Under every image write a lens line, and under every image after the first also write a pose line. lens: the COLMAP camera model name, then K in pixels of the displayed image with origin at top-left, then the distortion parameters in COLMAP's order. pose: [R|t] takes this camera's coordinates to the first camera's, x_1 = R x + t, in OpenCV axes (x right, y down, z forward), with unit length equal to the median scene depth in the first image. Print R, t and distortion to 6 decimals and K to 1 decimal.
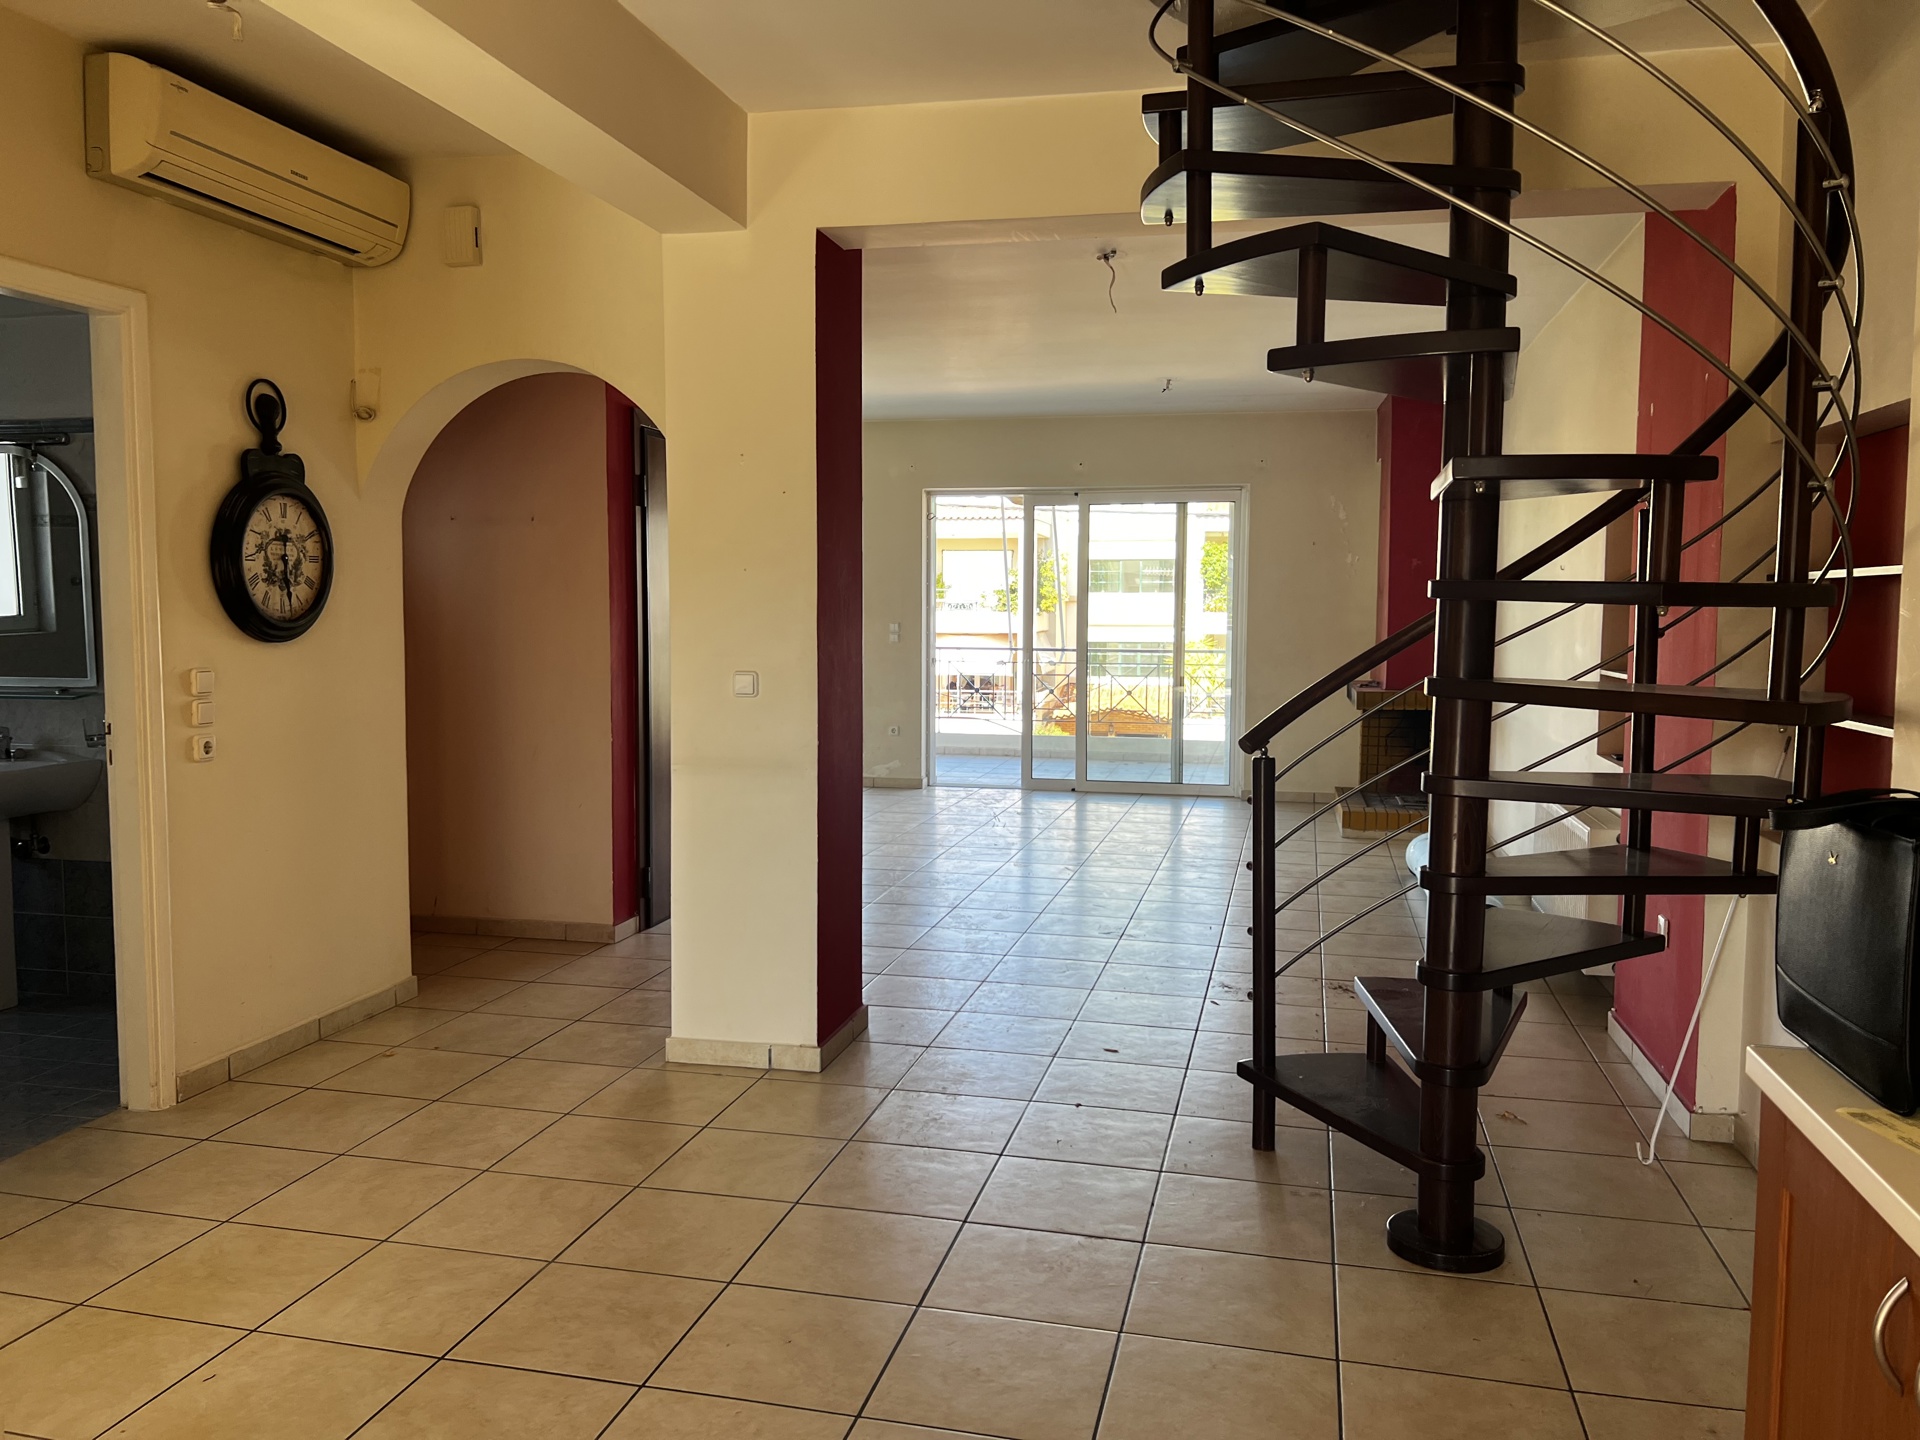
lens RADIAL K [[1460.7, 0, 969.0], [0, 1460.7, 720.2], [0, 0, 1]] dist [0.006555, -0.000579]
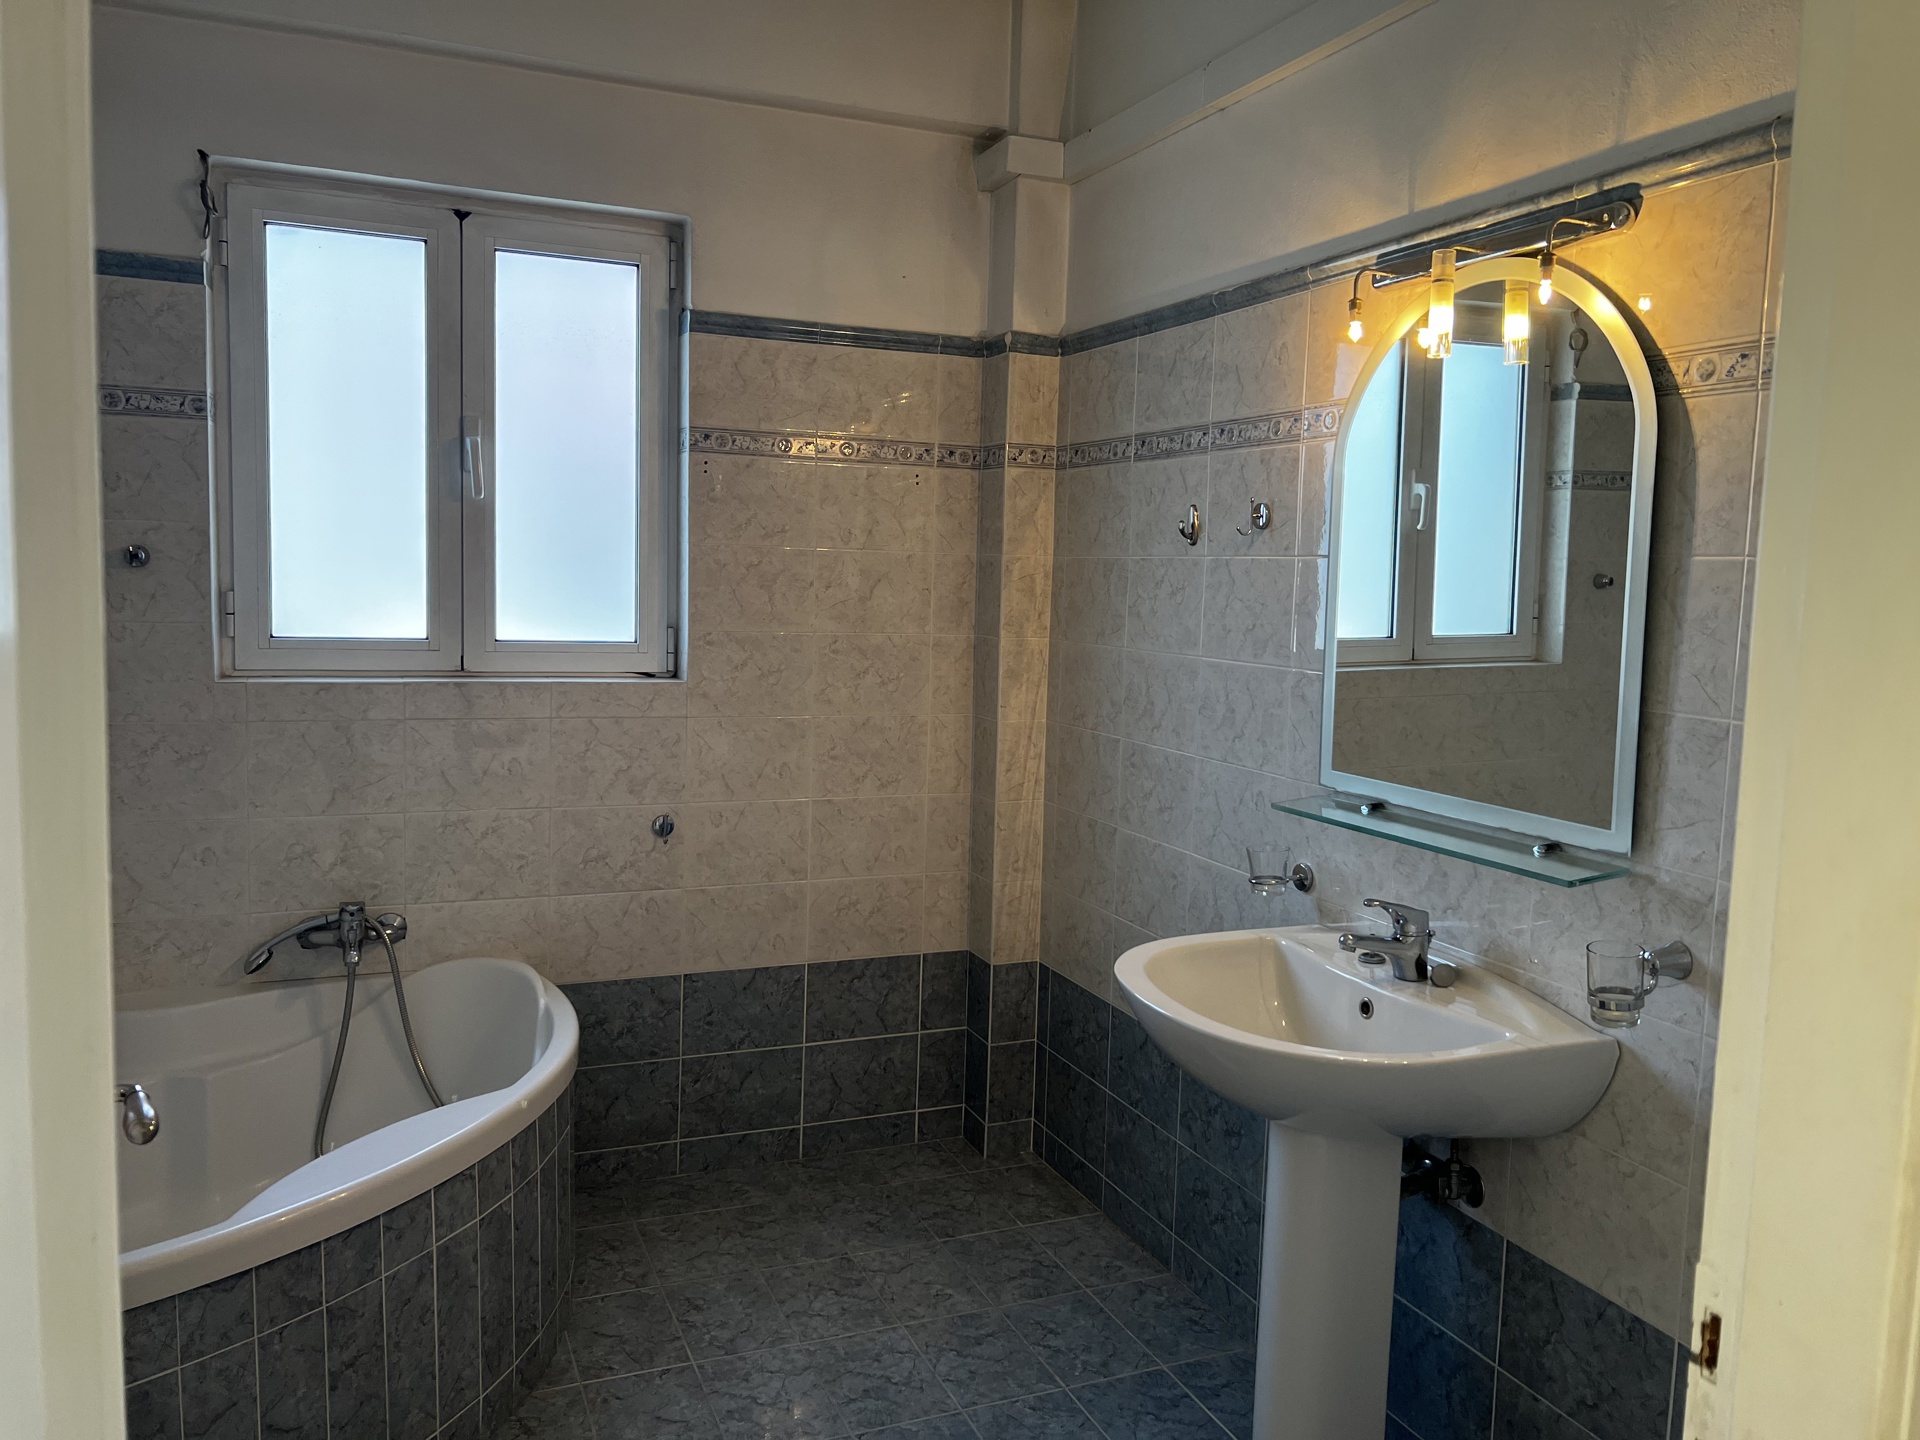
lens RADIAL K [[1460.7, 0, 969.0], [0, 1460.7, 720.2], [0, 0, 1]] dist [0.006555, -0.000579]
pose [[0.583928, 0.088744, -0.806941, -0.384380], [-0.092749, 0.994791, 0.042287, -0.056706], [0.806490, 0.050151, 0.589117, 0.622359]]
